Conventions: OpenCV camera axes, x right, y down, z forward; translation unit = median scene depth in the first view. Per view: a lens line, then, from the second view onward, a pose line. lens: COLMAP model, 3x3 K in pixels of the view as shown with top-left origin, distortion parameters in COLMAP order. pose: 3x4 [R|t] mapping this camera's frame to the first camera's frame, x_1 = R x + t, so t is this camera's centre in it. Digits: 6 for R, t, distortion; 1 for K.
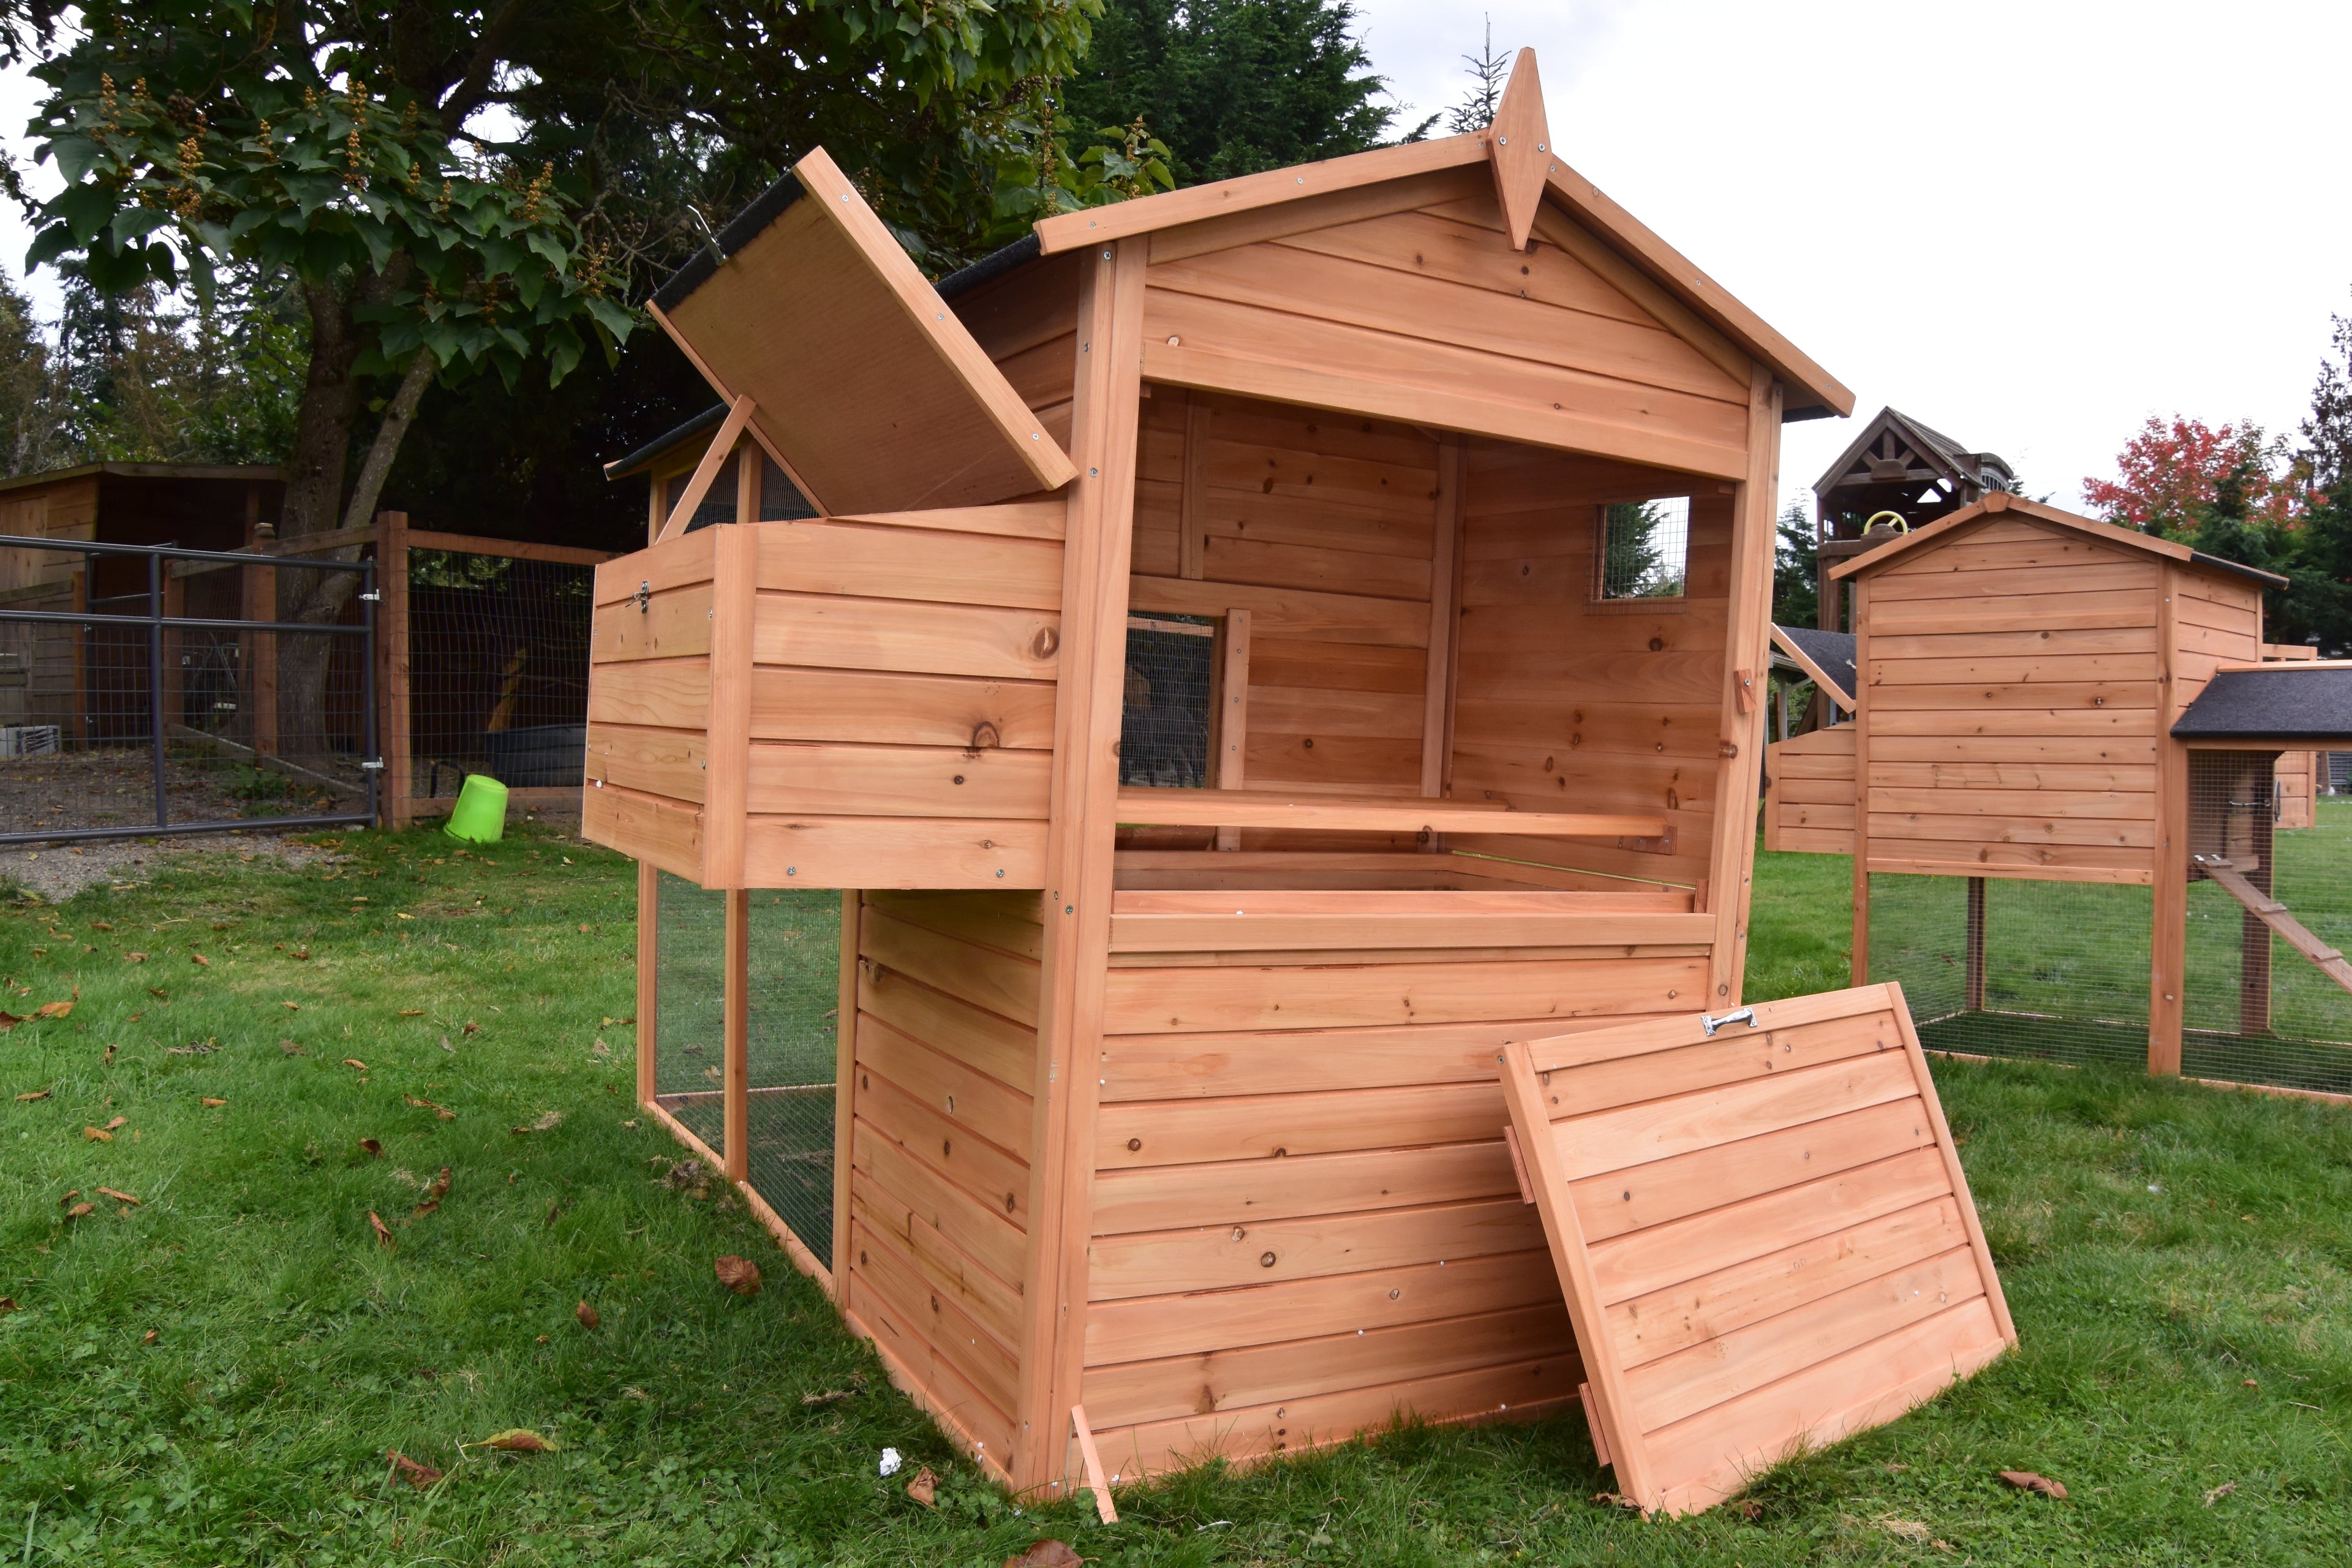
lens RADIAL K [[1794.4, 0, 1230.2], [0, 1794.4, 780.7], [0, 0, 1]] dist [-0.176124, 0.007502]
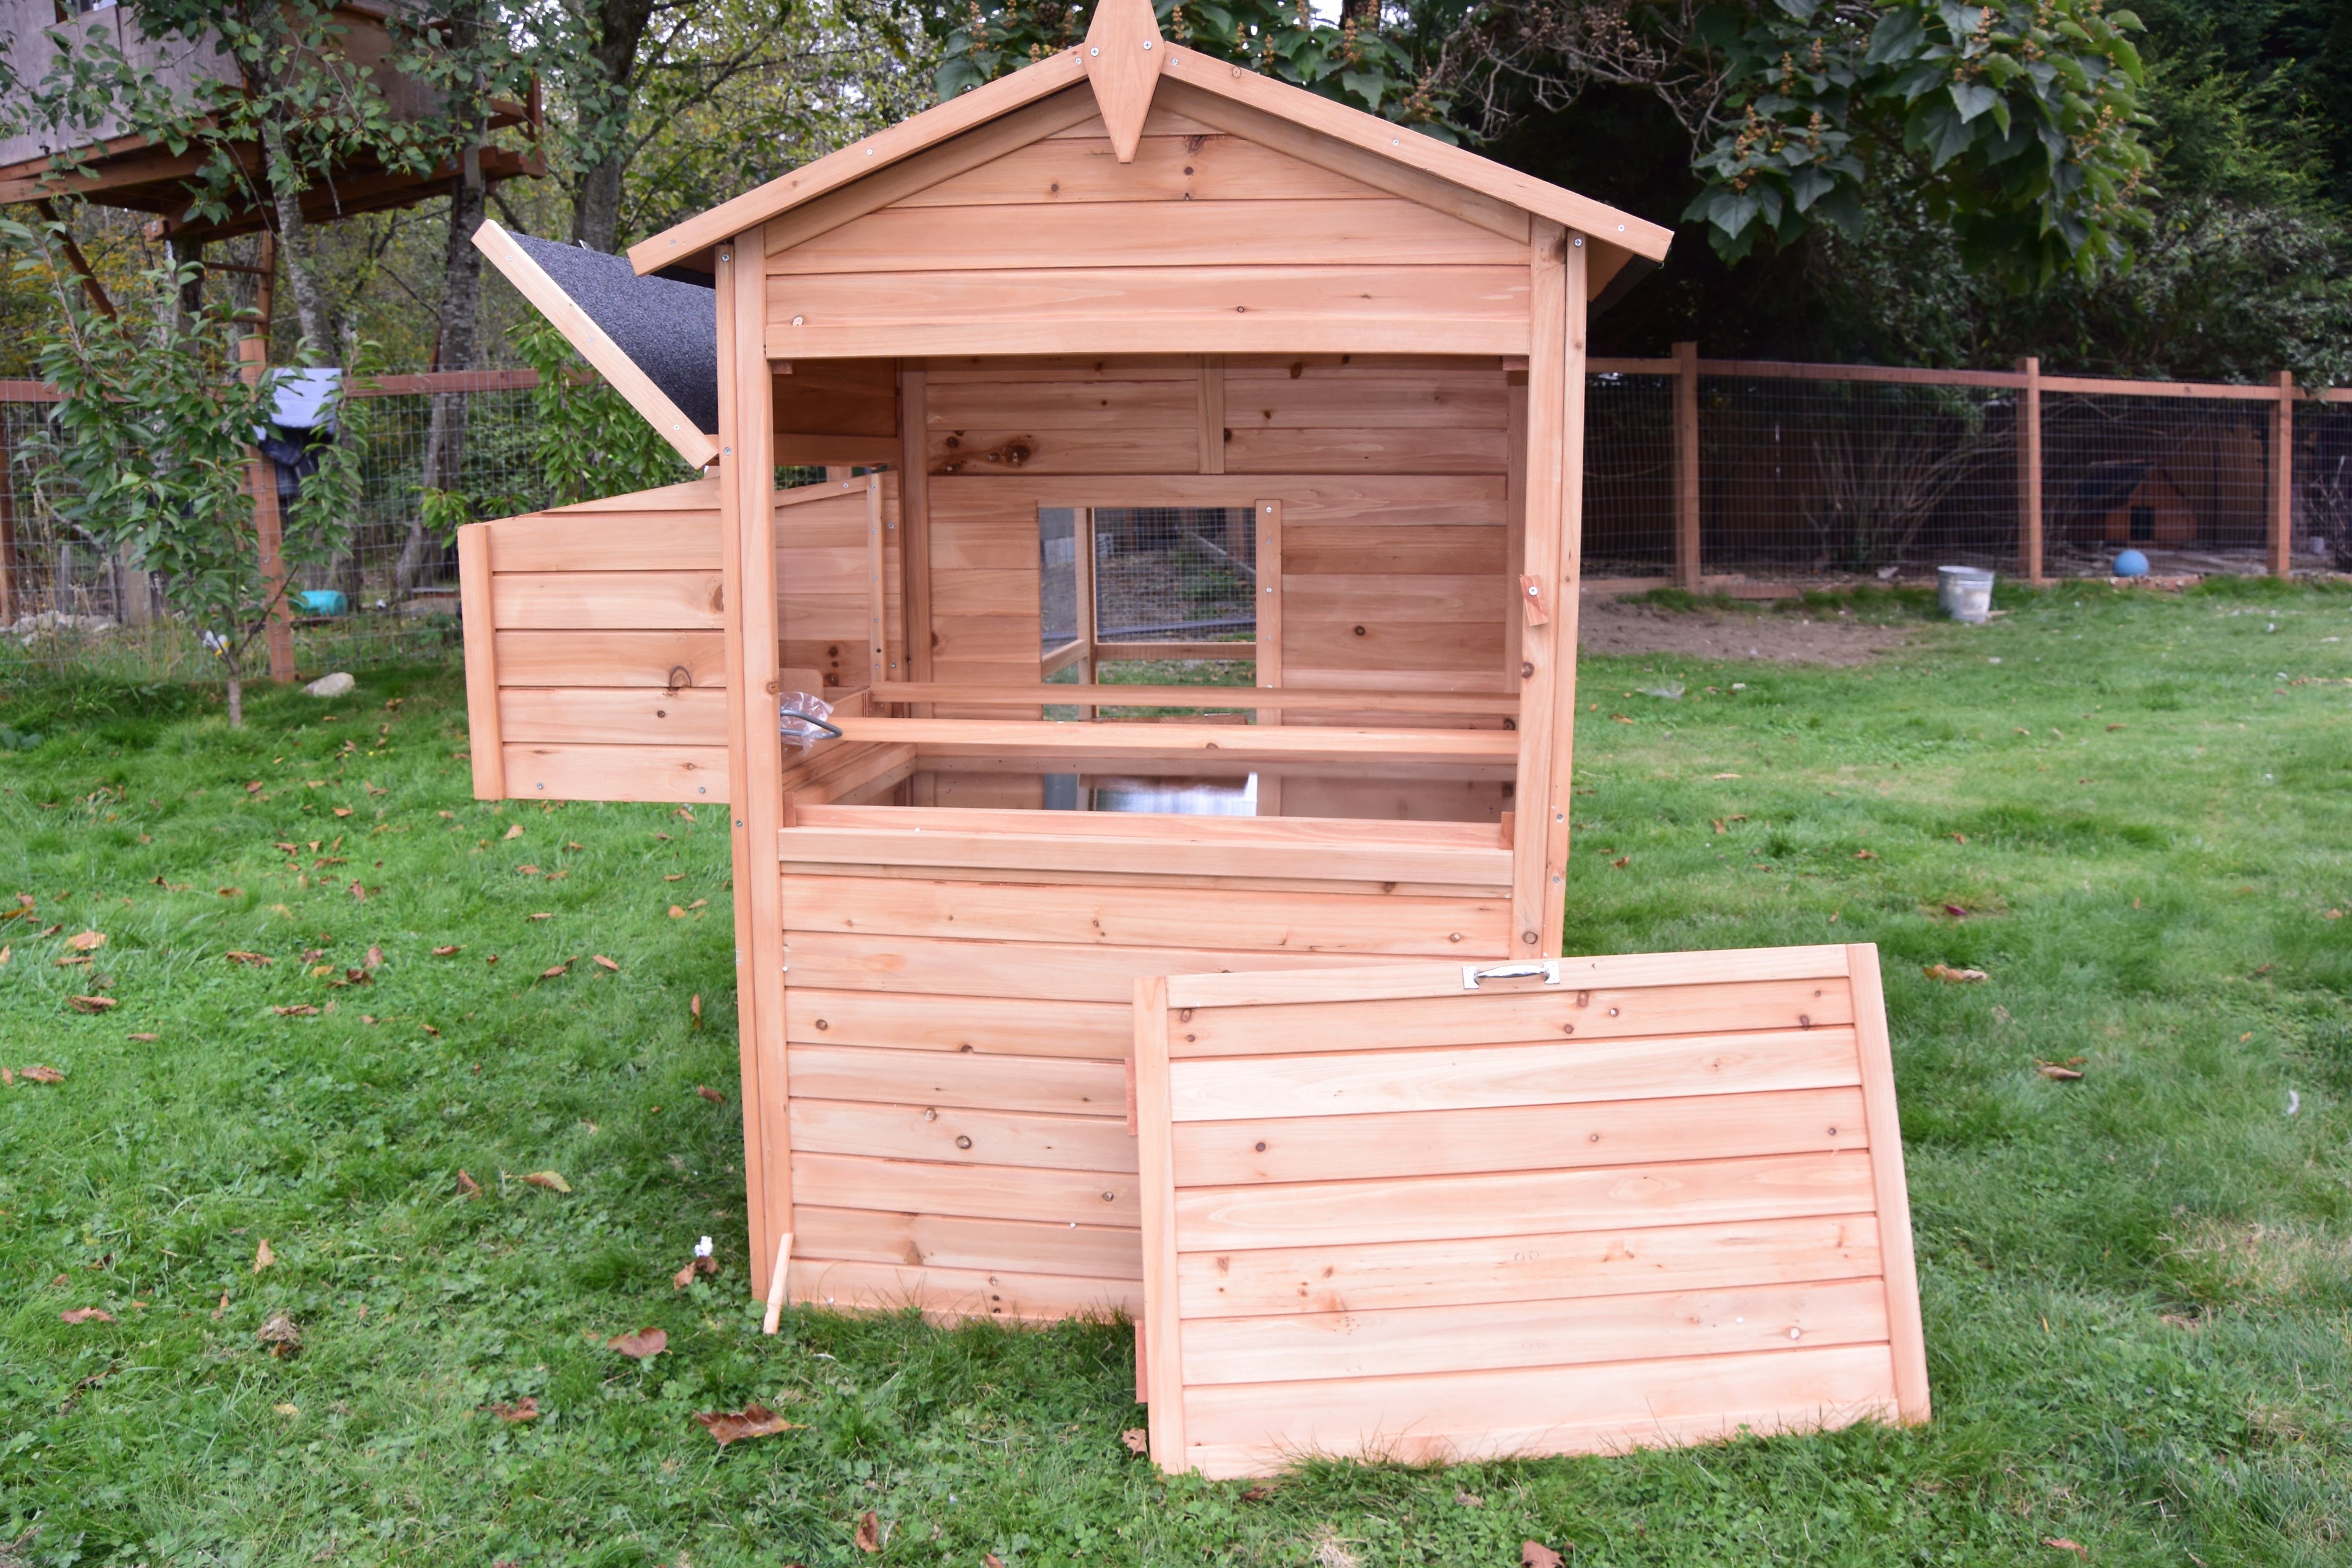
lens RADIAL K [[1794.4, 0, 1230.2], [0, 1794.4, 780.7], [0, 0, 1]] dist [-0.176124, 0.007502]
pose [[0.807832, 0.052766, -0.587047, 0.776849], [0.023118, 0.992382, 0.121012, -0.081951], [0.588960, -0.111329, 0.800457, 0.231510]]
